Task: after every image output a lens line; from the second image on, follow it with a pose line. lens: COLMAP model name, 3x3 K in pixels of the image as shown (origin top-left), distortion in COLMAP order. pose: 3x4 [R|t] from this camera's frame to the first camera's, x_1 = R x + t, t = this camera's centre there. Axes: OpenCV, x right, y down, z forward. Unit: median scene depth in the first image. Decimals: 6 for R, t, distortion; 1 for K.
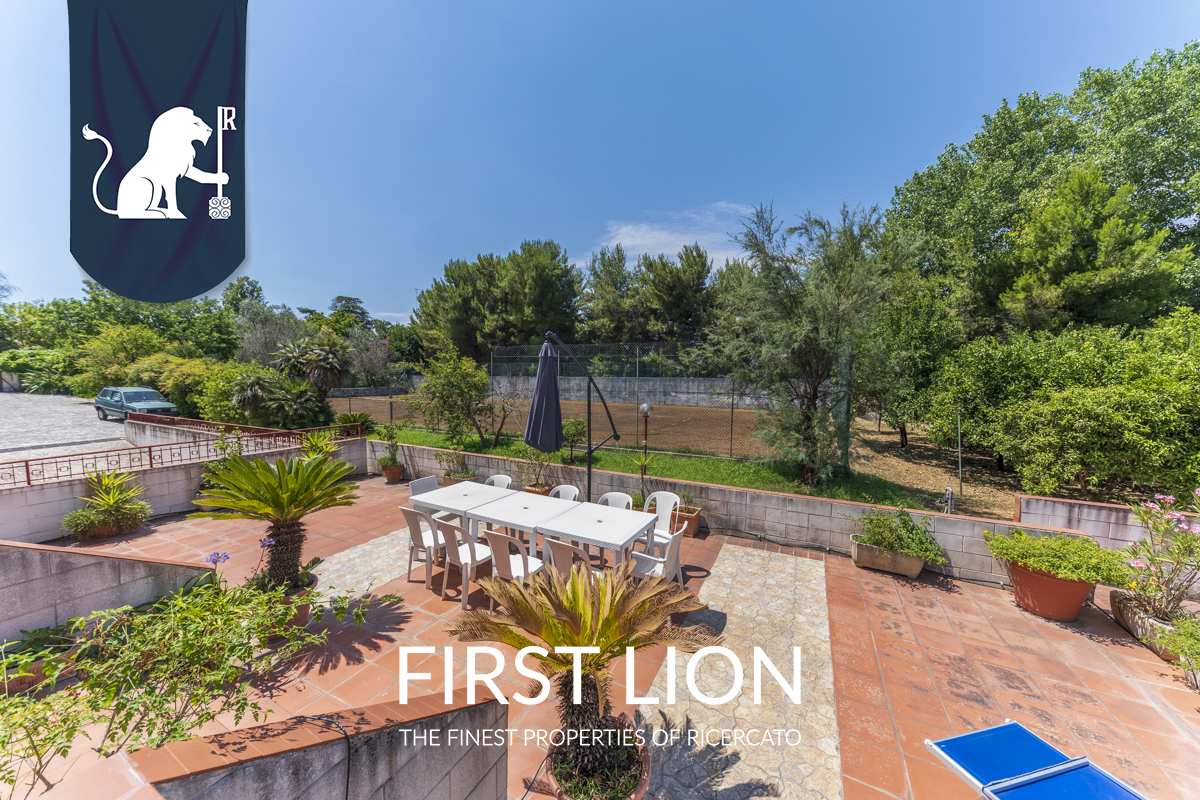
lens RADIAL K [[416.6, 0, 598.5], [0, 416.6, 404.3], [0, 0, 1]] dist [0.000809, 0.004220]
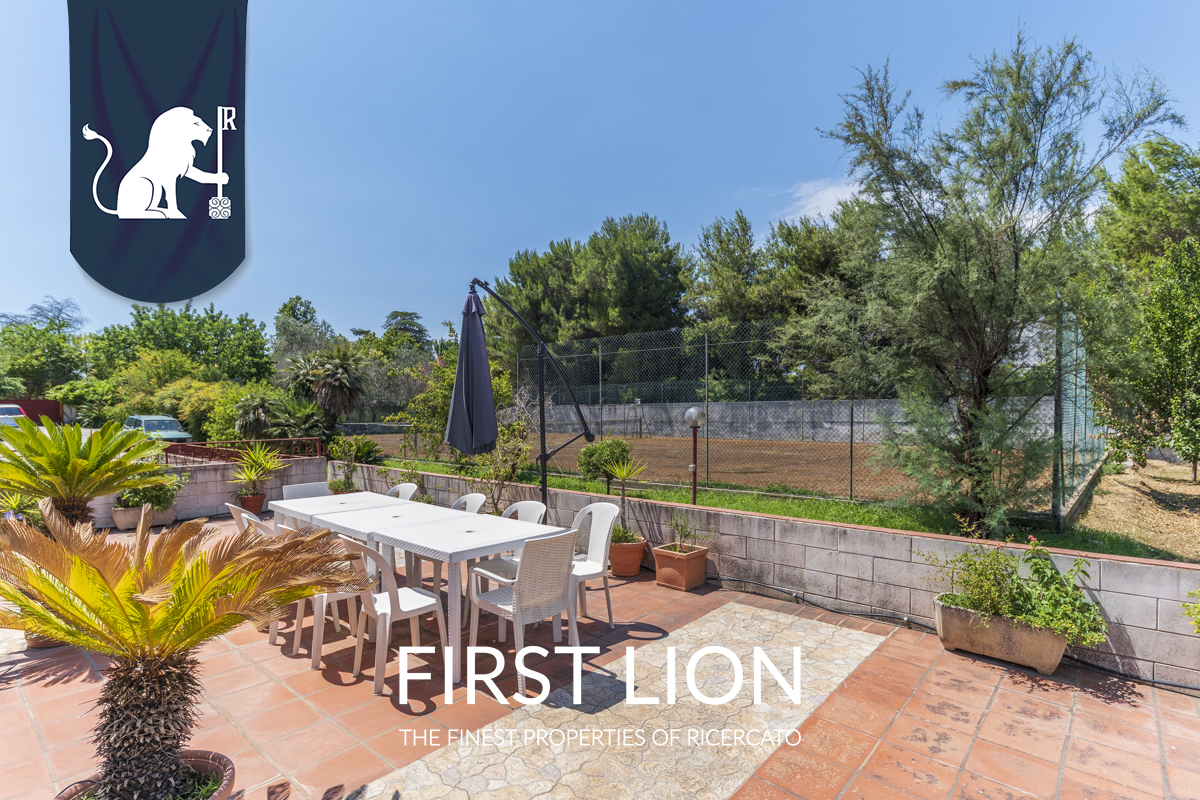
lens RADIAL K [[591.1, 0, 604.6], [0, 591.1, 432.0], [0, 0, 1]] dist [-0.000156, -0.006066]
pose [[0.967949, -0.005661, -0.251083, 0.117984], [-0.005491, 0.999030, -0.043694, 0.043465], [0.251086, 0.043672, 0.966979, 0.038928]]
